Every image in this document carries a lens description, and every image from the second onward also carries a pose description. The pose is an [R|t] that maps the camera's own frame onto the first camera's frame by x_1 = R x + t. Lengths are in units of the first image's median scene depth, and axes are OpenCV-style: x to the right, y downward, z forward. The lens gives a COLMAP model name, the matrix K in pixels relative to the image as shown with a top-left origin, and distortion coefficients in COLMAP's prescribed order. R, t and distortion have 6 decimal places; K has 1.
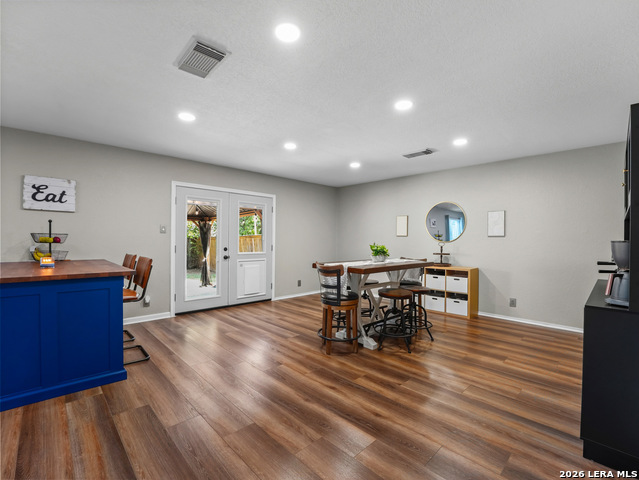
lens RADIAL K [[307.1, 0, 319.5], [0, 307.1, 240.0], [0, 0, 1]] dist [-0.001693, -0.000322]
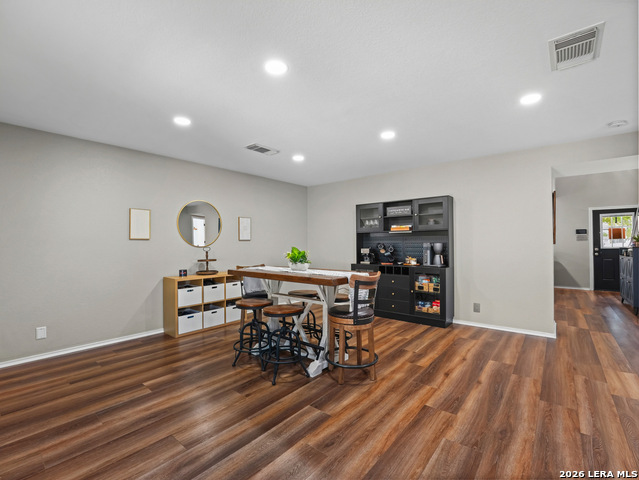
lens RADIAL K [[307.1, 0, 319.5], [0, 307.1, 240.0], [0, 0, 1]] dist [-0.001693, -0.000322]
pose [[-0.164559, 0.008028, 0.986335, -0.704767], [0.005018, 0.999961, -0.007302, -0.006590], [-0.986354, 0.003747, -0.164593, 1.156965]]
